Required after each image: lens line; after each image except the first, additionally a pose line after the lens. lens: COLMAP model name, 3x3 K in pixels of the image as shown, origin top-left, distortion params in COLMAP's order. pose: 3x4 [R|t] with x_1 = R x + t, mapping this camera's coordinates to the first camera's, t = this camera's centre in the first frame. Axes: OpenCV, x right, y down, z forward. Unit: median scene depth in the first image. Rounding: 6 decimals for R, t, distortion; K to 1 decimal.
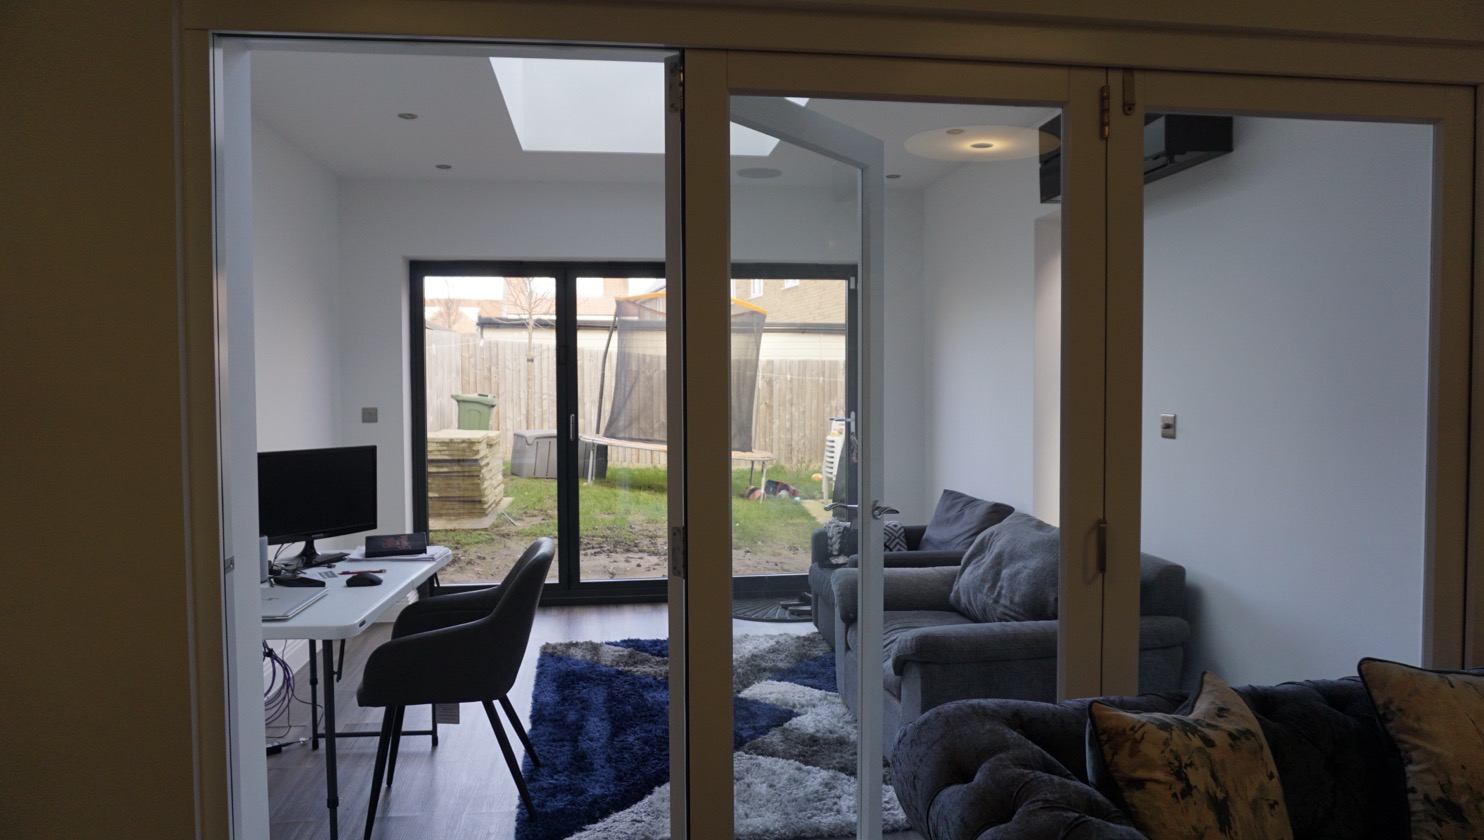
lens RADIAL K [[995.6, 0, 738.9], [0, 995.6, 419.5], [0, 0, 1]] dist [-0.052924, 0.037599]
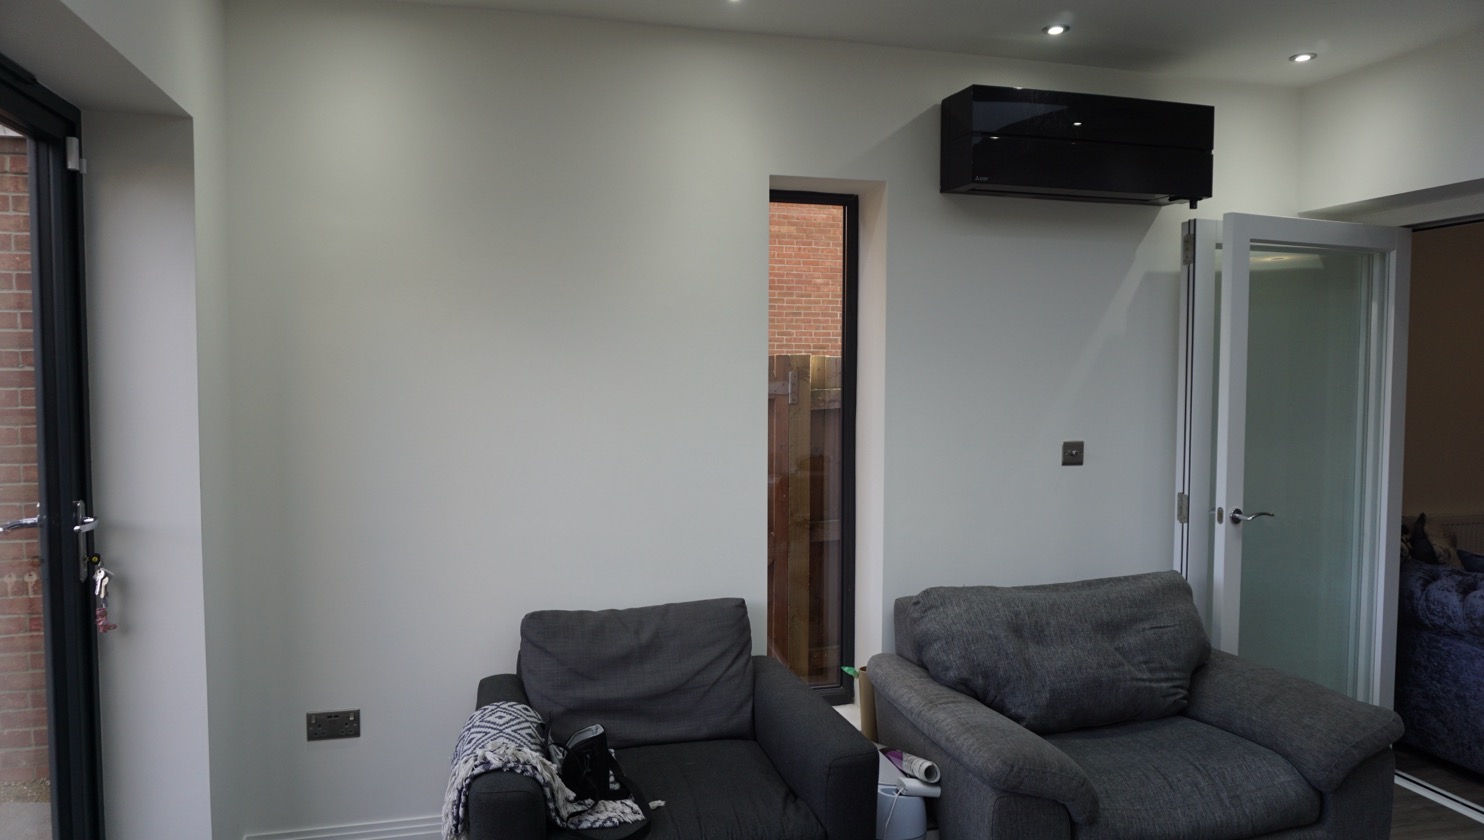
lens RADIAL K [[995.6, 0, 738.9], [0, 995.6, 419.5], [0, 0, 1]] dist [-0.052924, 0.037599]
pose [[-0.123057, -0.049014, 0.991188, -0.188915], [0.031906, 0.998068, 0.053315, -0.033555], [-0.991887, 0.038186, -0.121255, 0.535816]]
